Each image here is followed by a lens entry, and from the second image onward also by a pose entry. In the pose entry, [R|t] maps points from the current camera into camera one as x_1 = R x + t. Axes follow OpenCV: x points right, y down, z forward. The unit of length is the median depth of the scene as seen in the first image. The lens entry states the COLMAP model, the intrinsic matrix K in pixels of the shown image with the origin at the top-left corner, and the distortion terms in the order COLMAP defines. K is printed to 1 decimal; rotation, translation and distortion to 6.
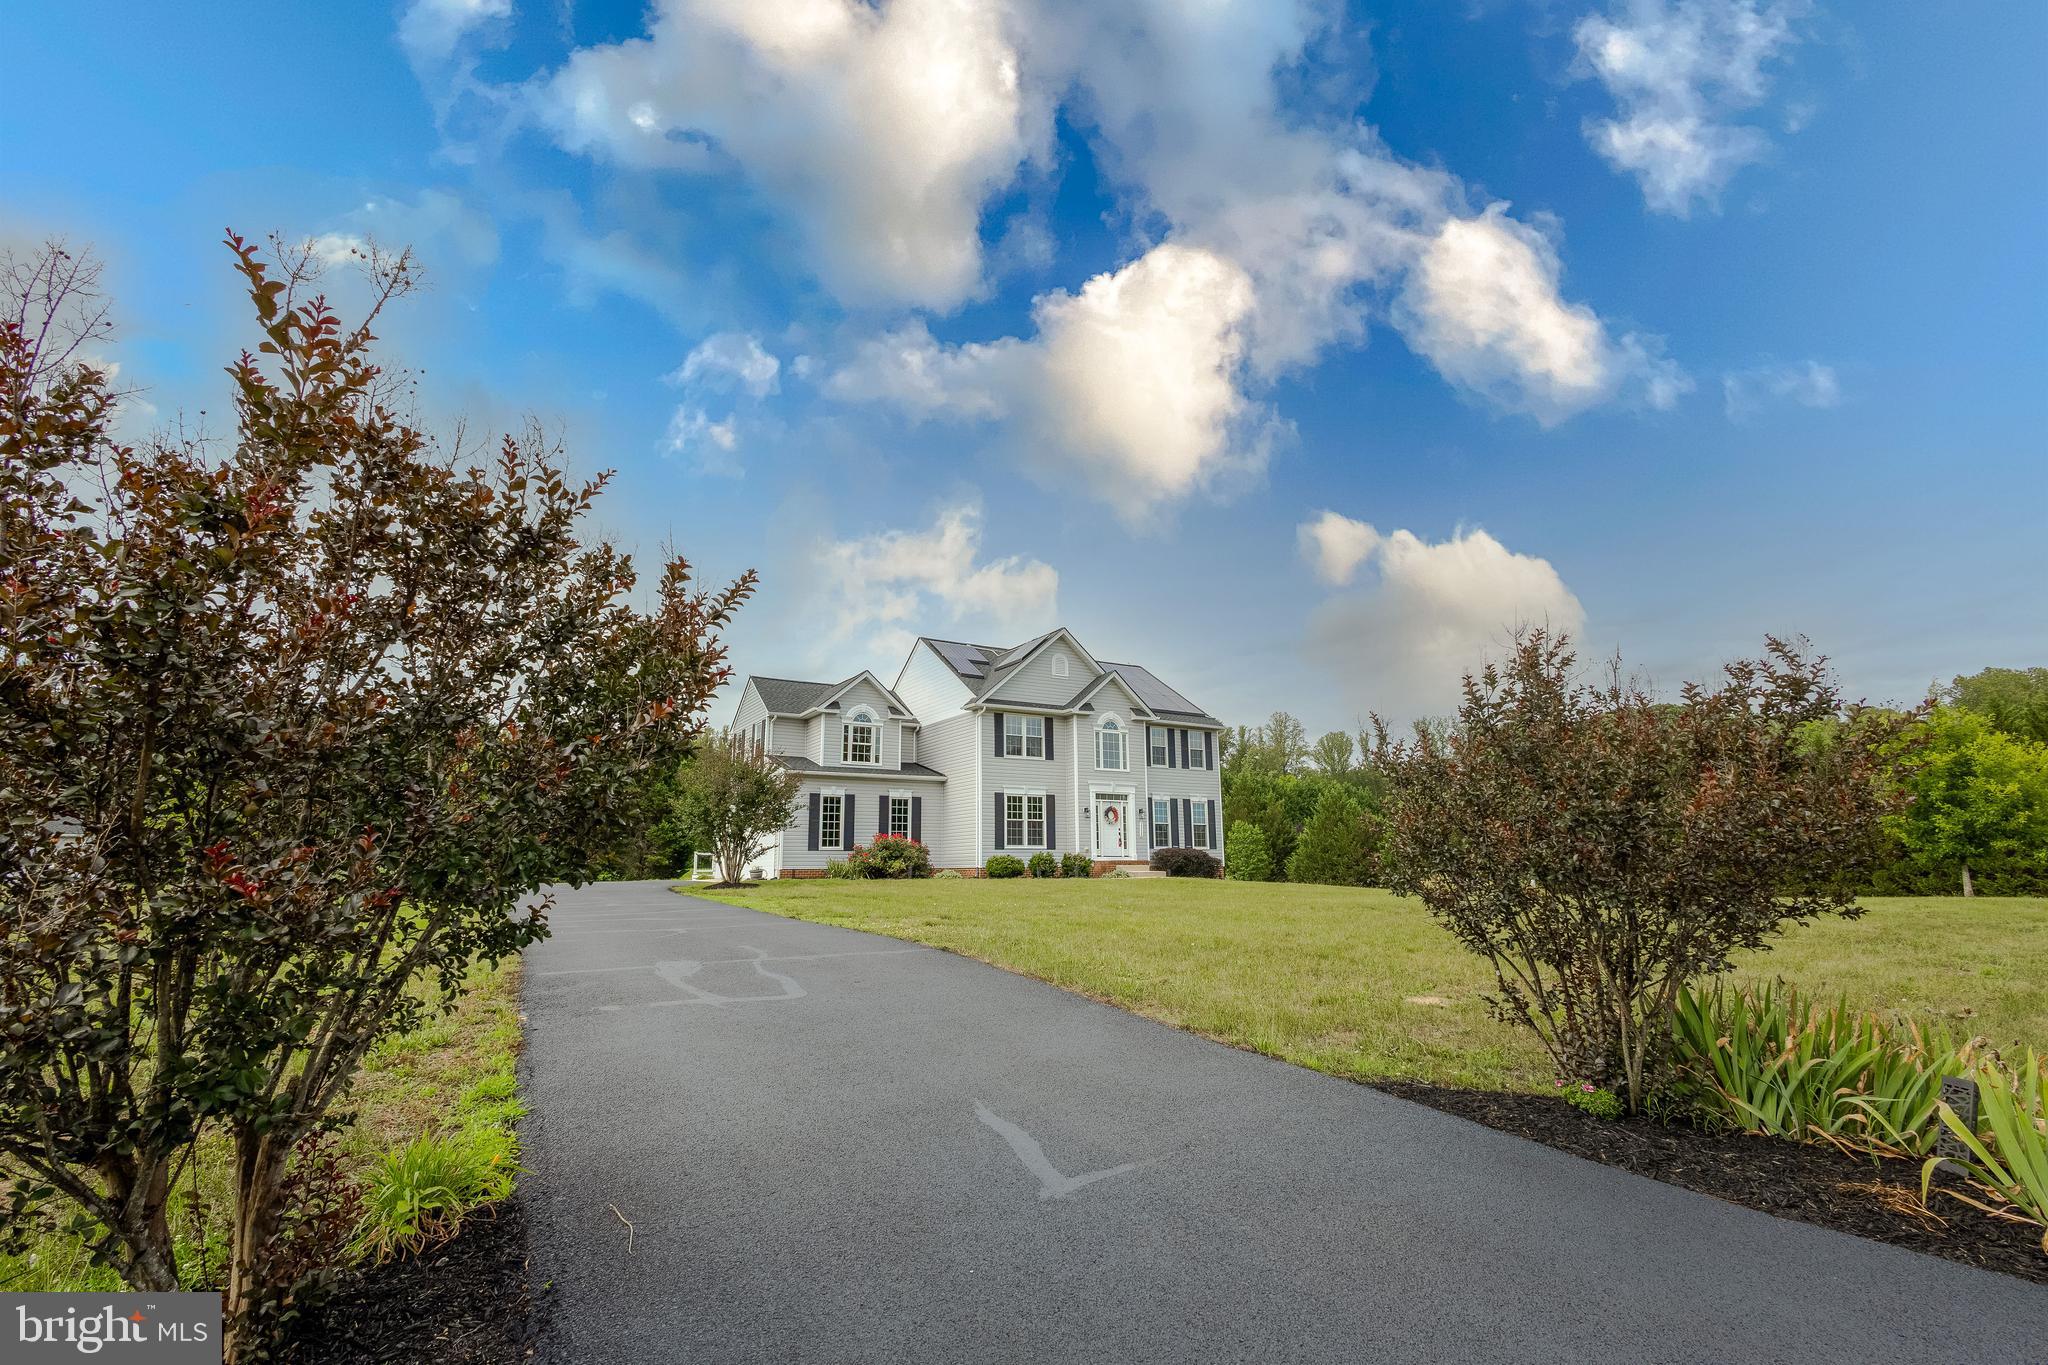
lens RADIAL K [[935.5, 0, 1022.6], [0, 935.5, 674.9], [0, 0, 1]] dist [0.014635, -0.004007]
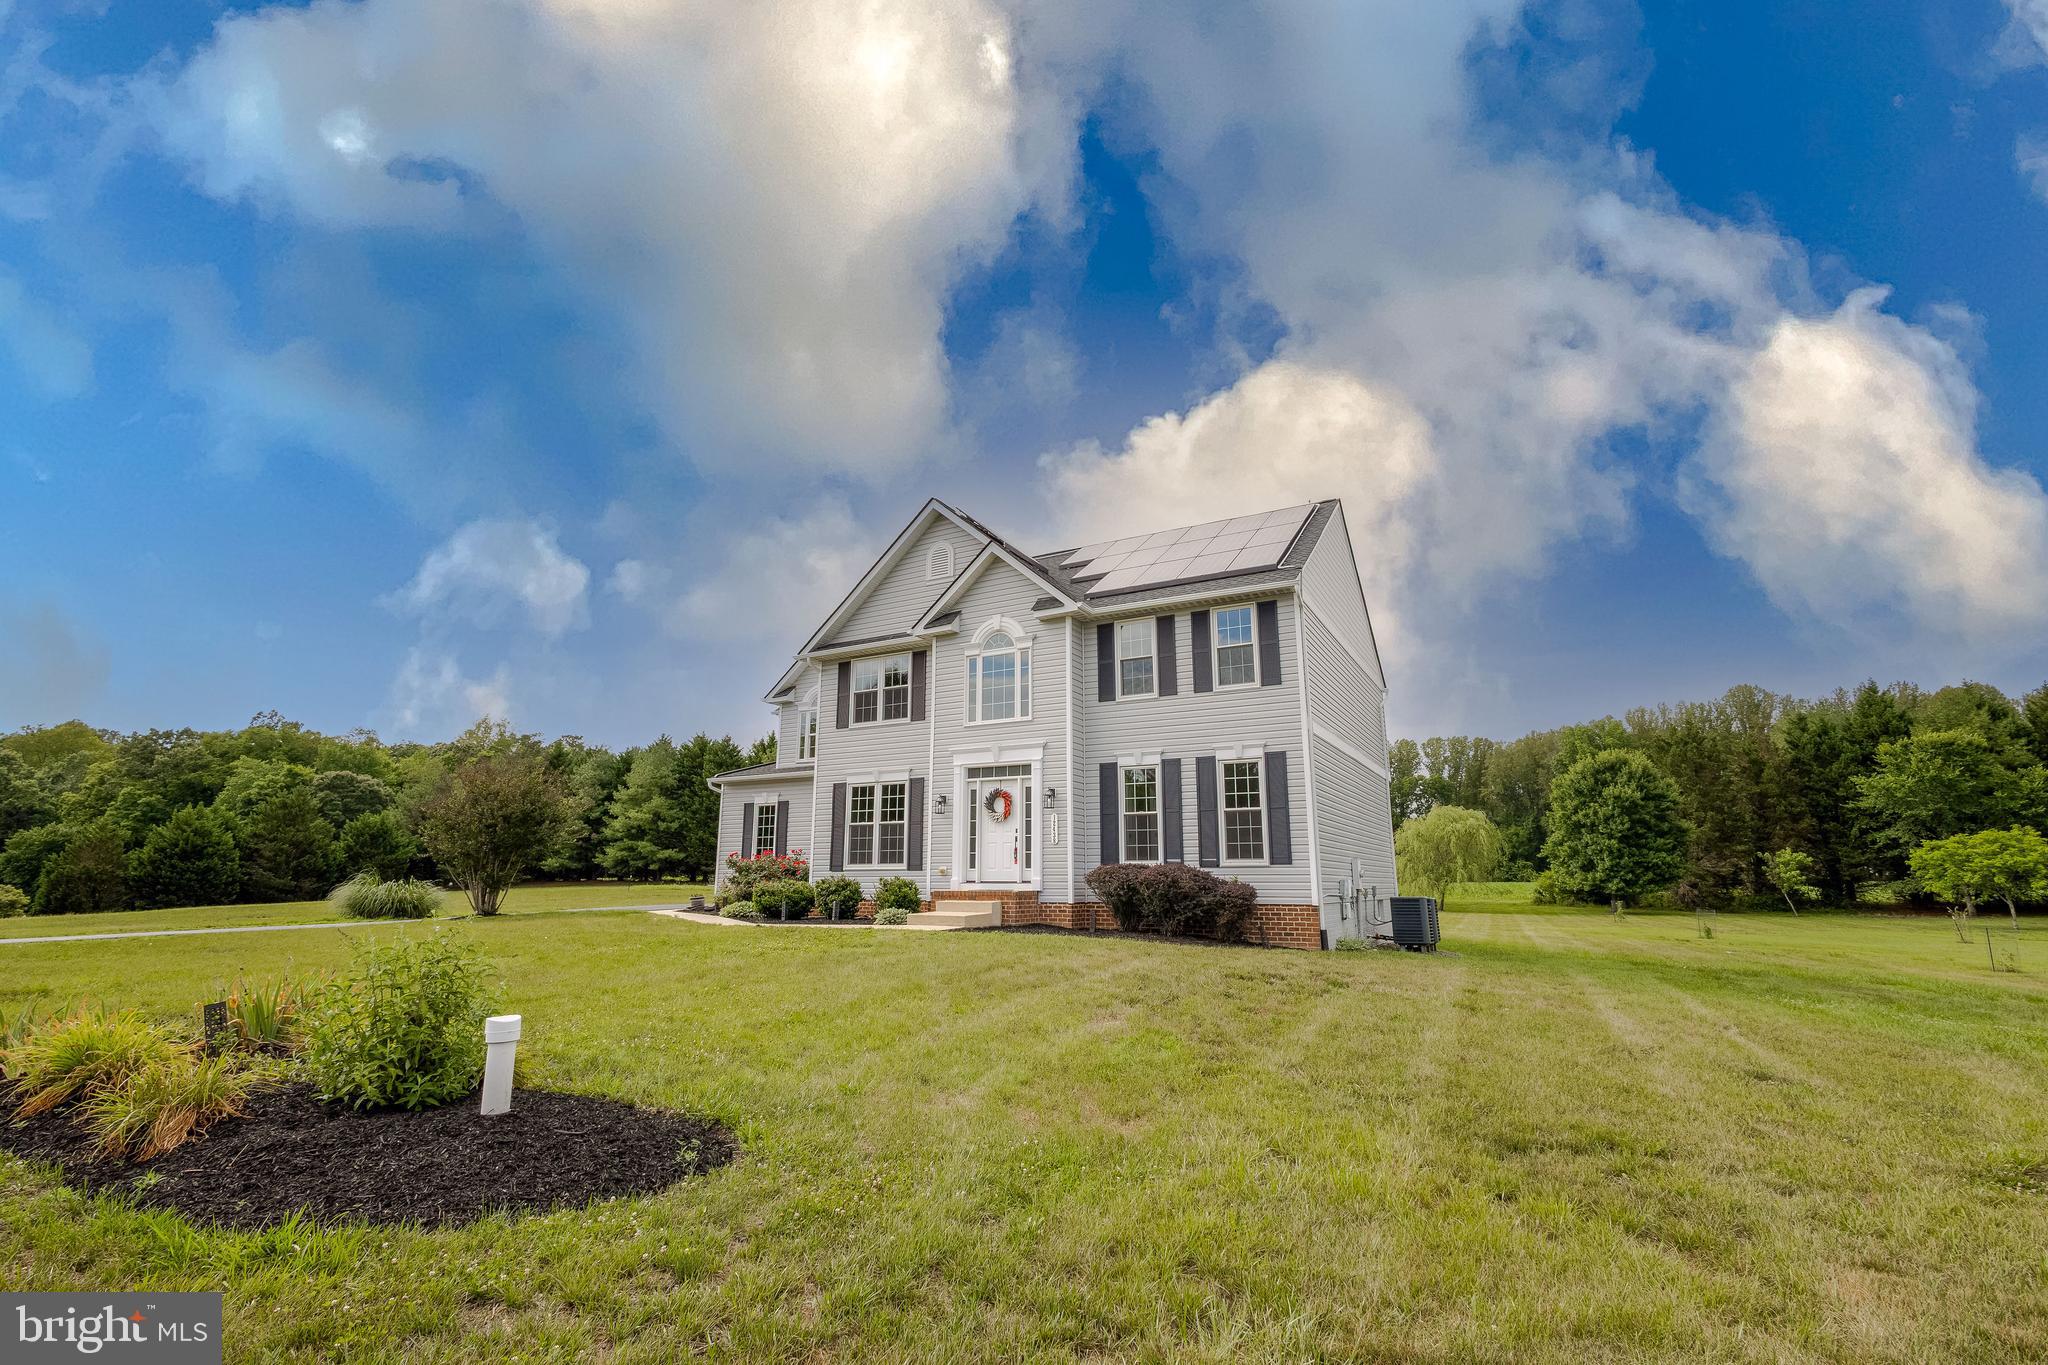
lens RADIAL K [[935.5, 0, 1026.0], [0, 935.5, 678.7], [0, 0, 1]] dist [0.014635, -0.004007]
pose [[0.503160, -0.176832, -0.845908, 0.570924], [0.171071, 0.979852, -0.103076, 0.137099], [0.847092, -0.092847, 0.523273, 0.740511]]
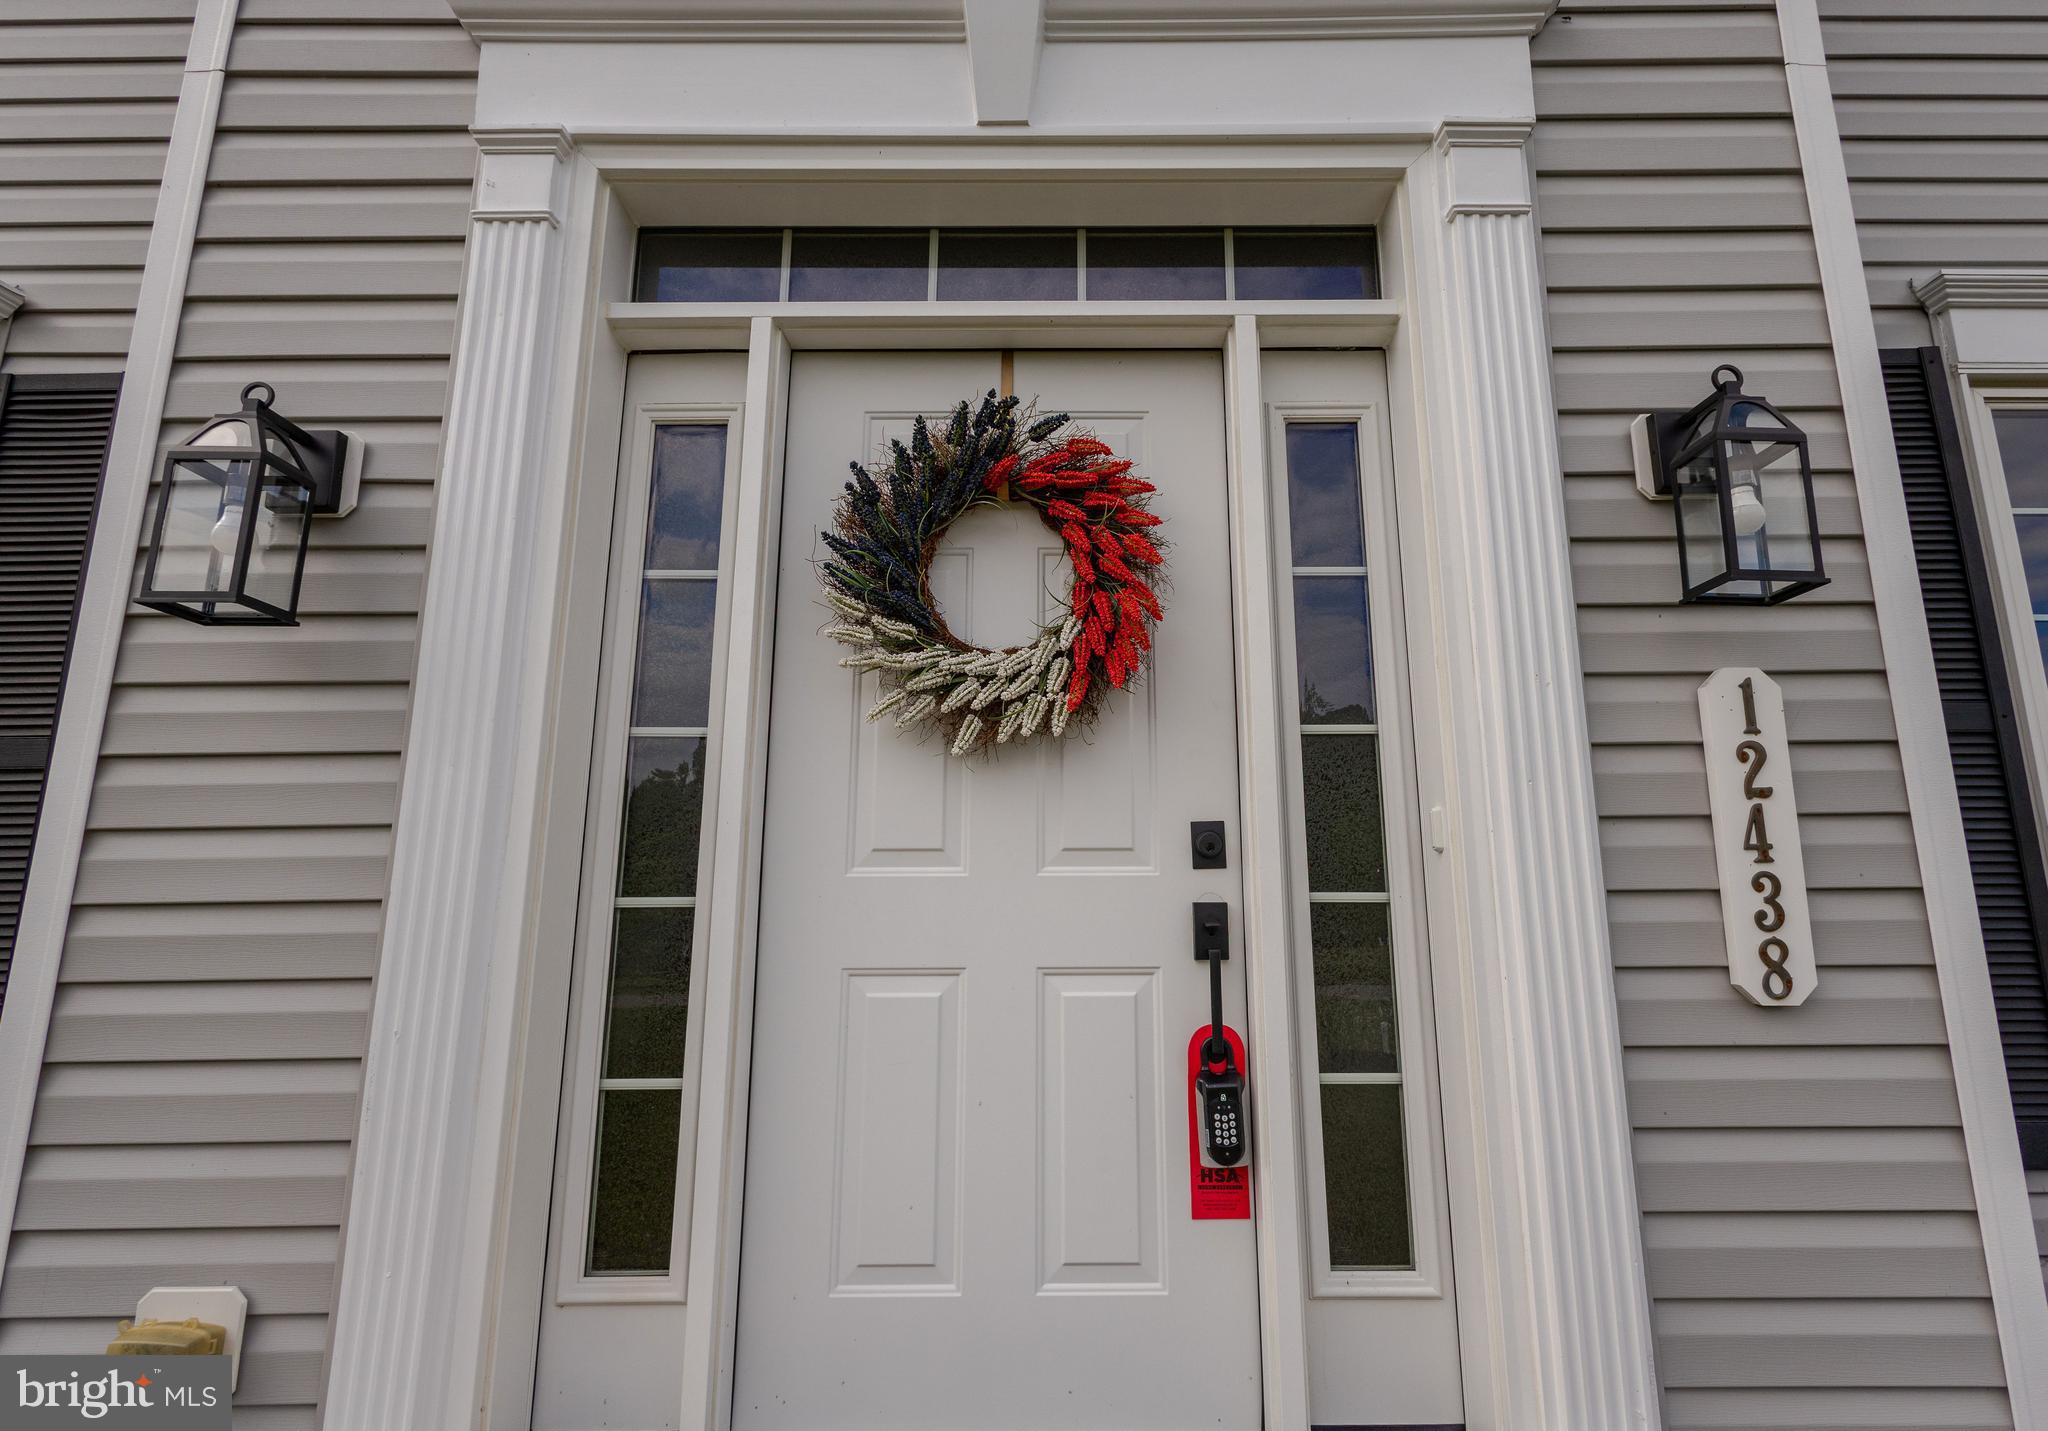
lens RADIAL K [[940.4, 0, 1064.7], [0, 940.4, 733.9], [0, 0, 1]] dist [0.005198, -0.000032]
pose [[0.859614, -0.093473, -0.502322, 0.123326], [0.105744, 0.994385, -0.004079, 0.159378], [0.499882, -0.049611, 0.864671, 0.958833]]
